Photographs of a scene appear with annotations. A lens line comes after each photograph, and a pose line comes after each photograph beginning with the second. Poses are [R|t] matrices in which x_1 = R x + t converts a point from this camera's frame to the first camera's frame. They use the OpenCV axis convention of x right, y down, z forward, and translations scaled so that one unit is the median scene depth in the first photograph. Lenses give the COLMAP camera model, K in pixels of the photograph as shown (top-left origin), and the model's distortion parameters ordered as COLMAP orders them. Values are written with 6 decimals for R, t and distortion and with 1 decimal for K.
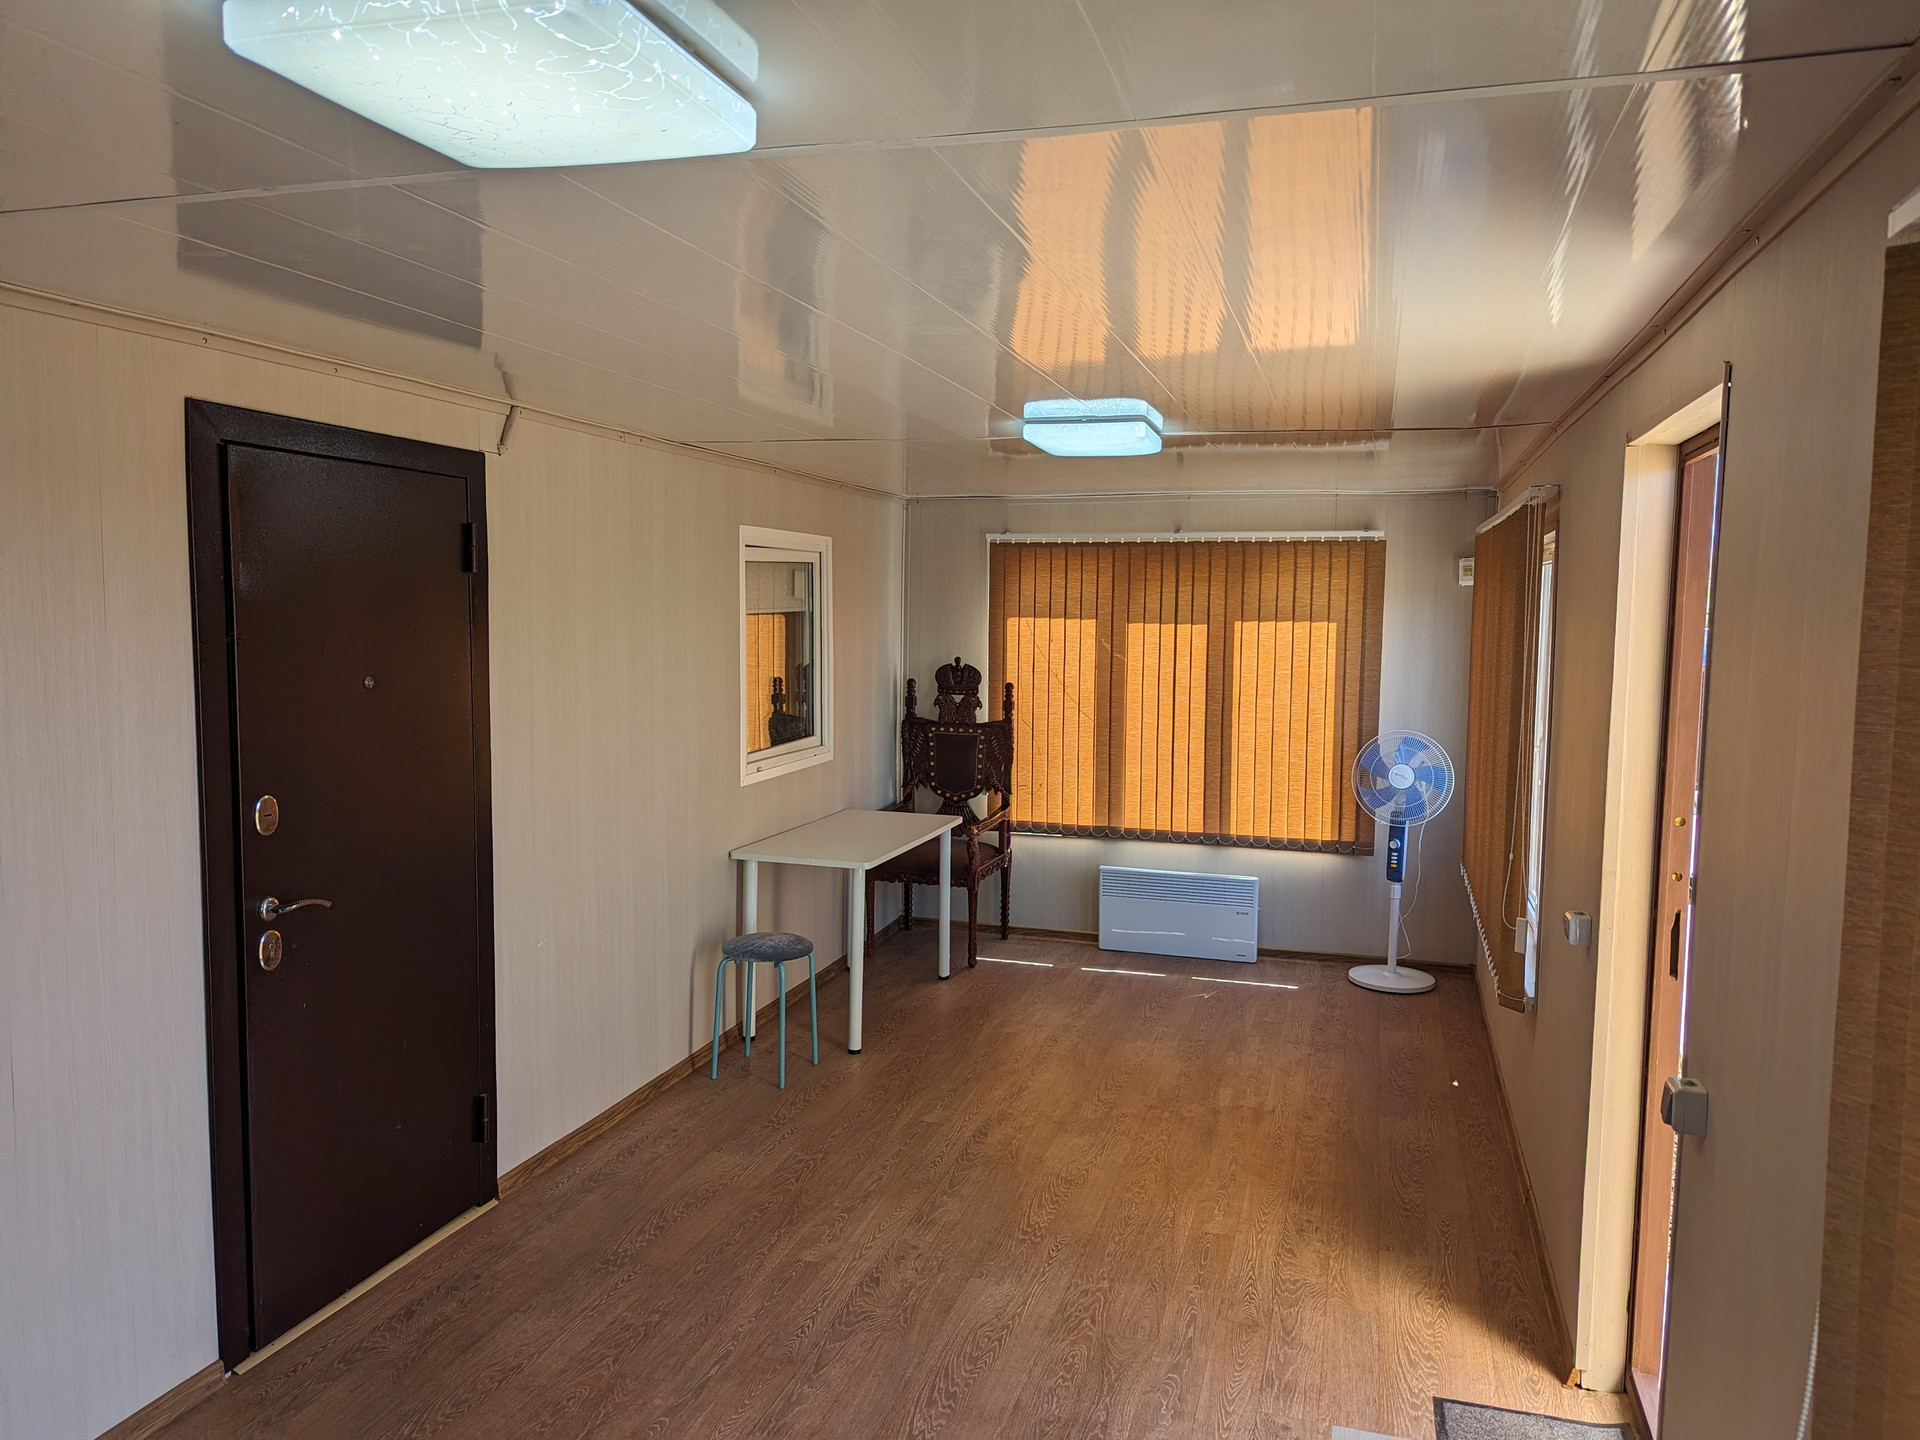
lens RADIAL K [[1356.4, 0, 964.2], [0, 1356.4, 719.9], [0, 0, 1]] dist [0.058291, -0.034410]
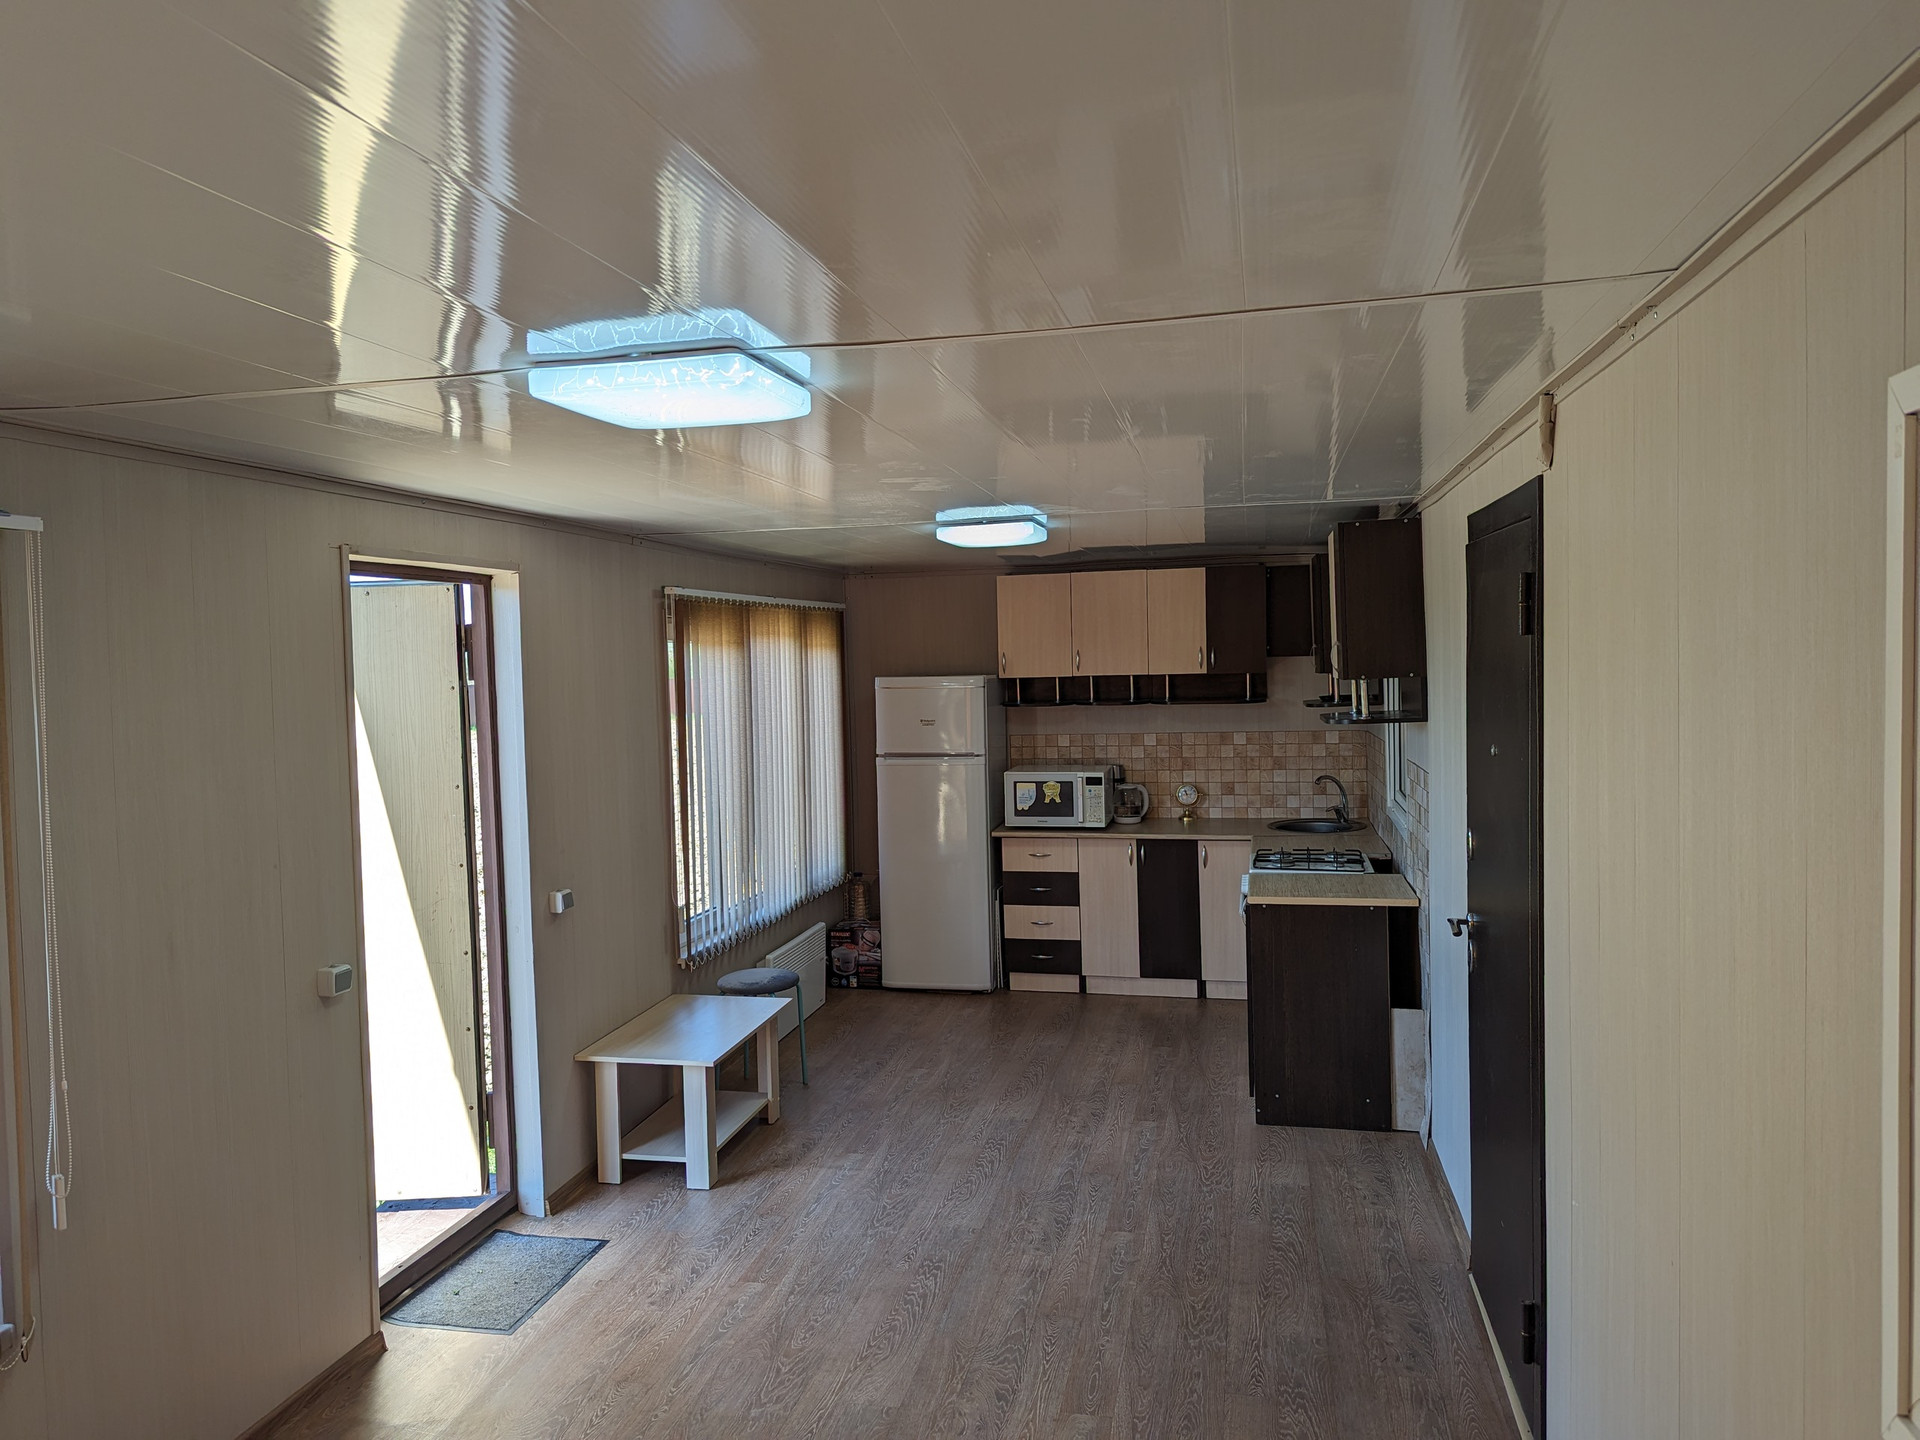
lens RADIAL K [[1356.4, 0, 948.4], [0, 1356.4, 709.1], [0, 0, 1]] dist [0.058291, -0.034410]
pose [[-0.997039, 0.013908, -0.075634, 0.037944], [0.004335, 0.992109, 0.125300, -0.187964], [0.076780, 0.124601, -0.989232, 1.991070]]
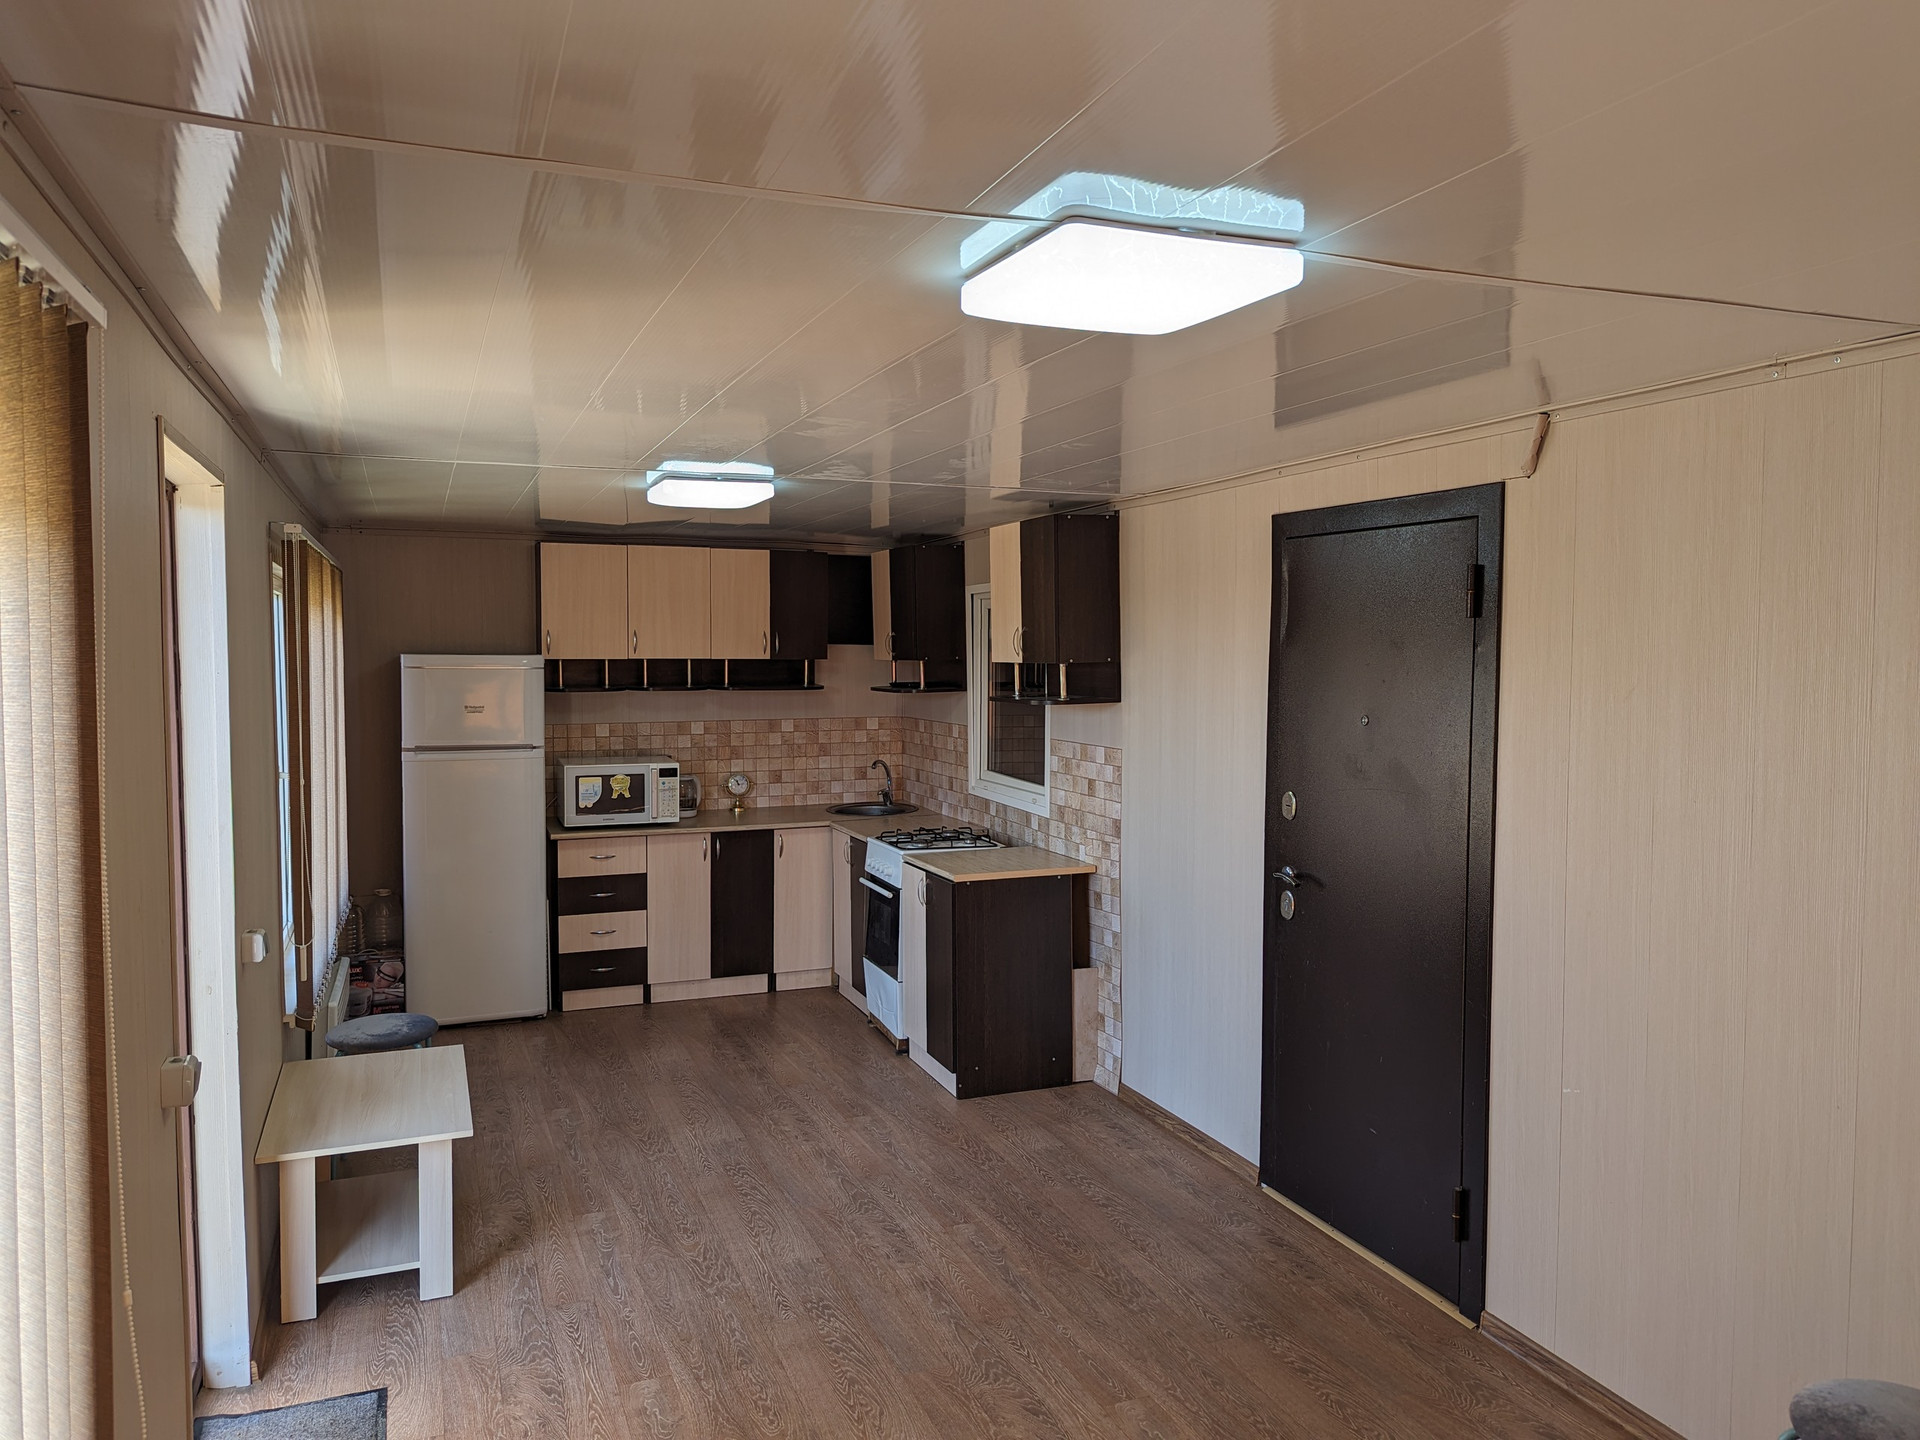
lens RADIAL K [[1356.4, 0, 964.8], [0, 1356.4, 717.9], [0, 0, 1]] dist [0.058291, -0.034410]
pose [[-0.777773, 0.018683, -0.628268, 0.549524], [-0.066667, 0.991468, 0.112015, -0.136688], [0.625000, 0.129007, -0.769891, 1.697420]]
